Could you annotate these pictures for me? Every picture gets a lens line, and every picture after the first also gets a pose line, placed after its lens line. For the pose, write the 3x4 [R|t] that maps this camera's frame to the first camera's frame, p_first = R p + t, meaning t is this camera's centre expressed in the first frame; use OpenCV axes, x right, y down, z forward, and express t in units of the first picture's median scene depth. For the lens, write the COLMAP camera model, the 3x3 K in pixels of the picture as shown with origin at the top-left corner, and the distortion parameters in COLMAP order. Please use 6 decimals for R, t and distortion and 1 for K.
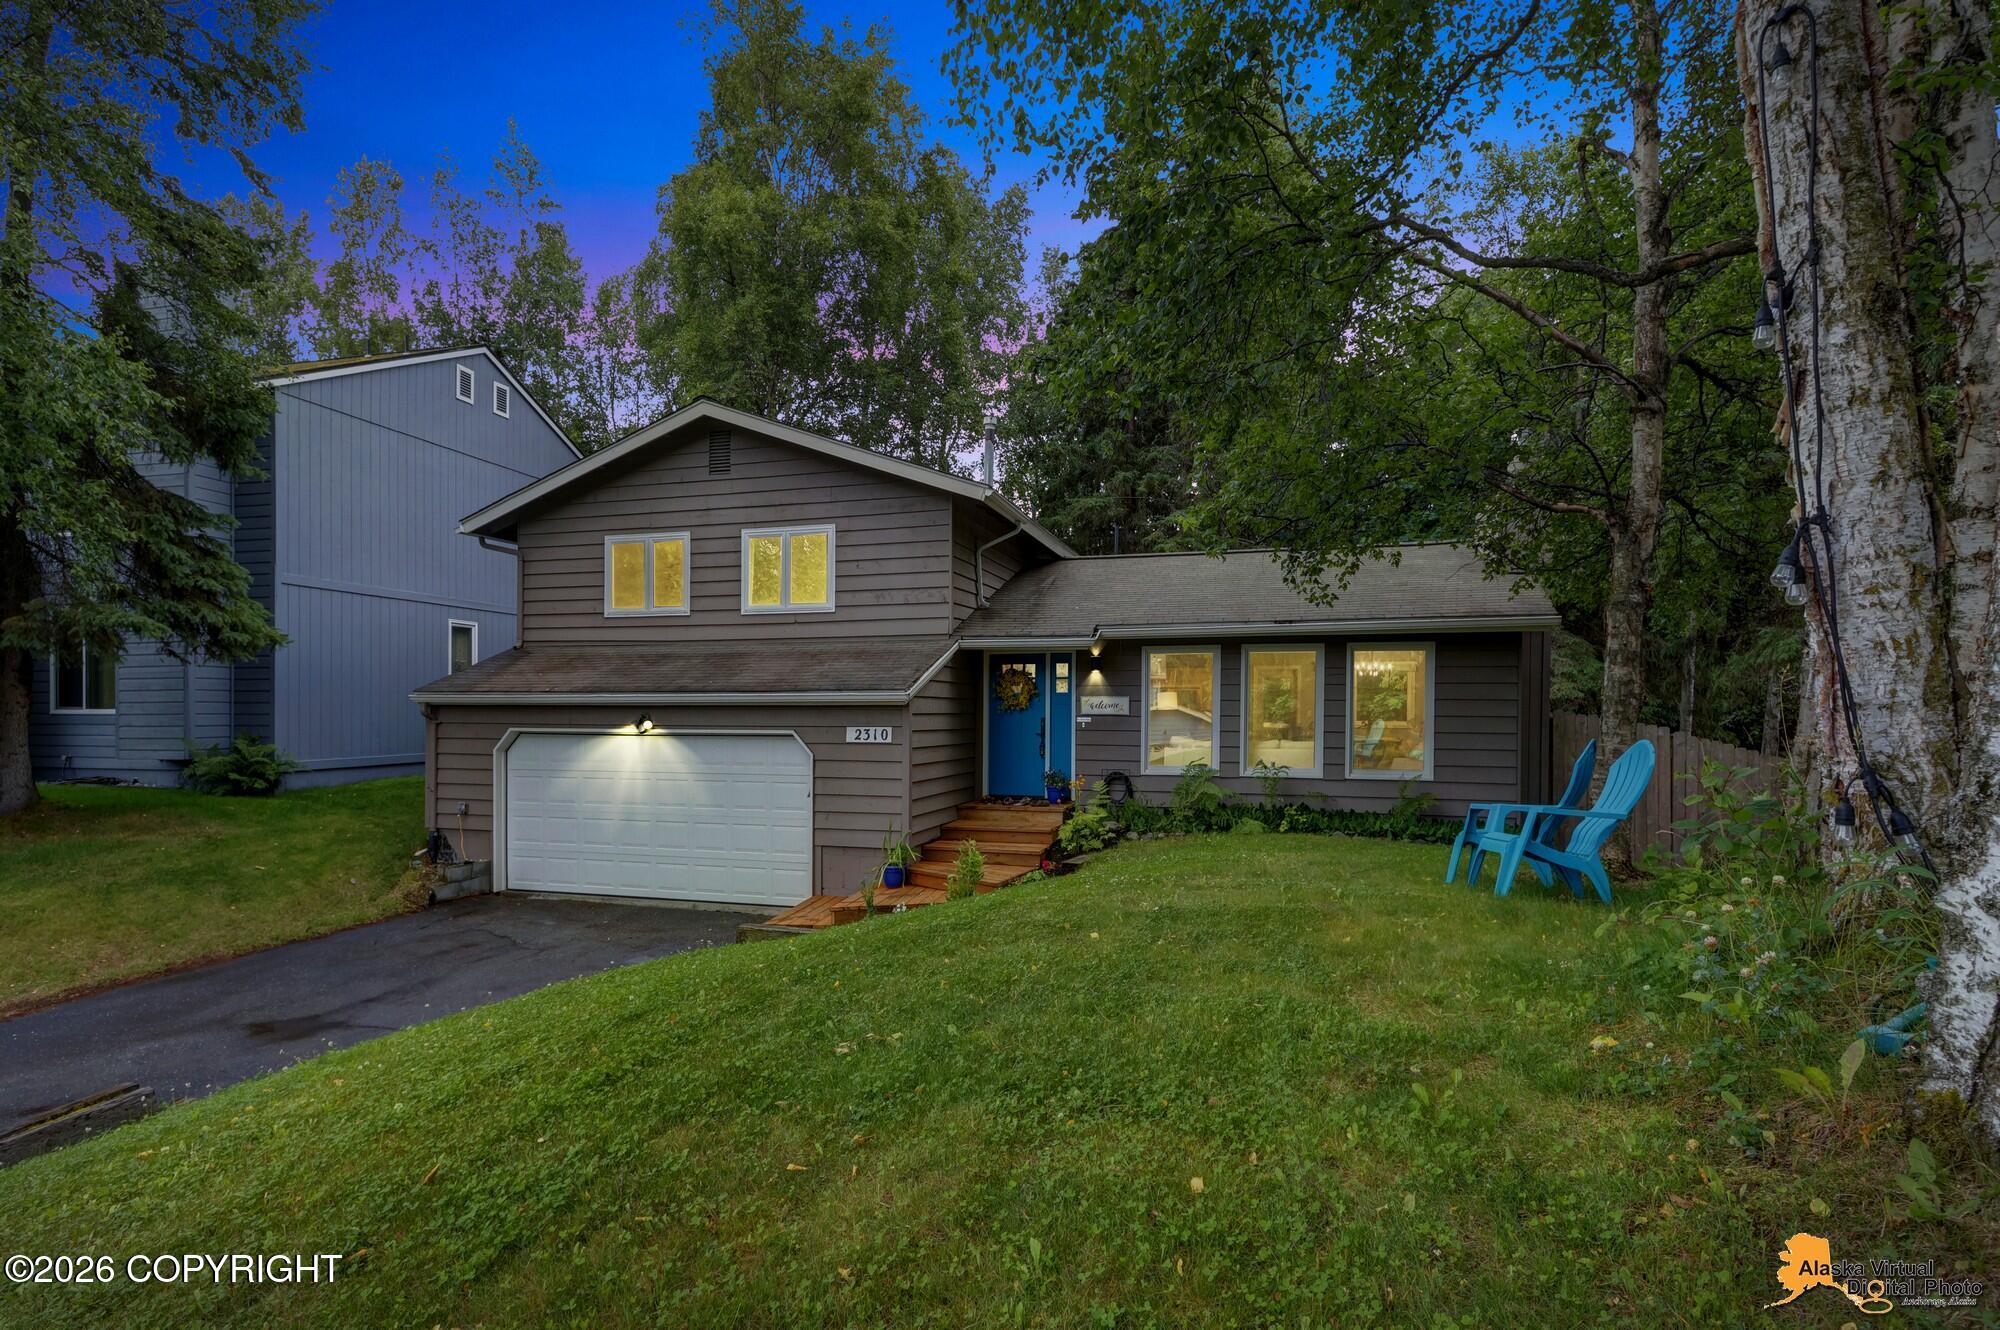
lens RADIAL K [[964.1, 0, 1001.5], [0, 964.1, 661.1], [0, 0, 1]] dist [0.003377, -0.001099]
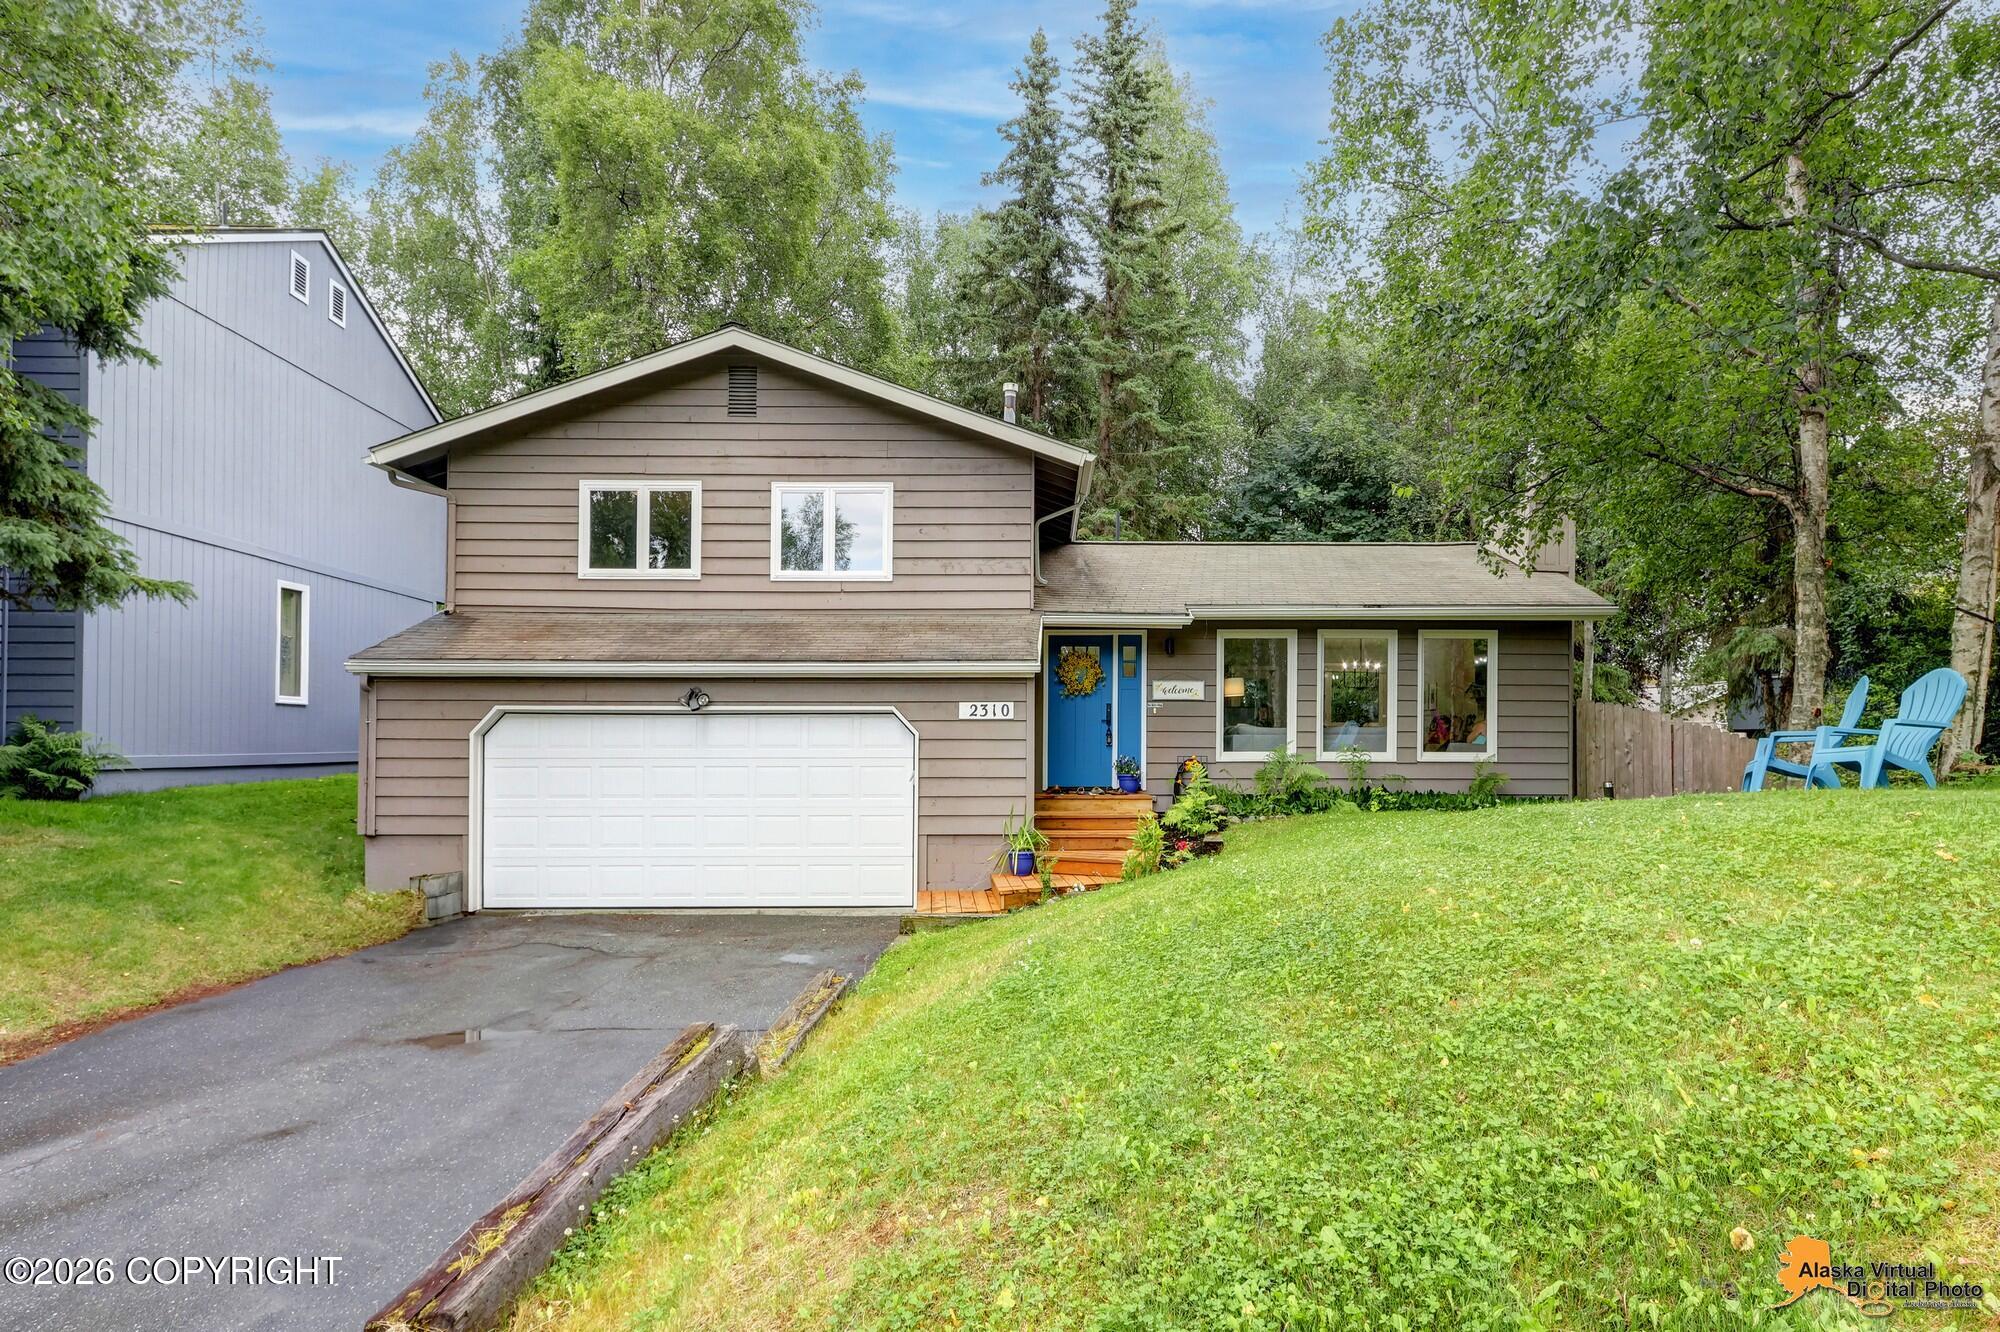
lens RADIAL K [[1106.6, 0, 1000.2], [0, 1106.6, 686.1], [0, 0, 1]] dist [0.001775, -0.000017]
pose [[0.957423, 0.019394, 0.288036, -0.373820], [-0.015548, 0.999757, -0.015634, 0.060841], [-0.288269, 0.010490, 0.957492, -0.003472]]
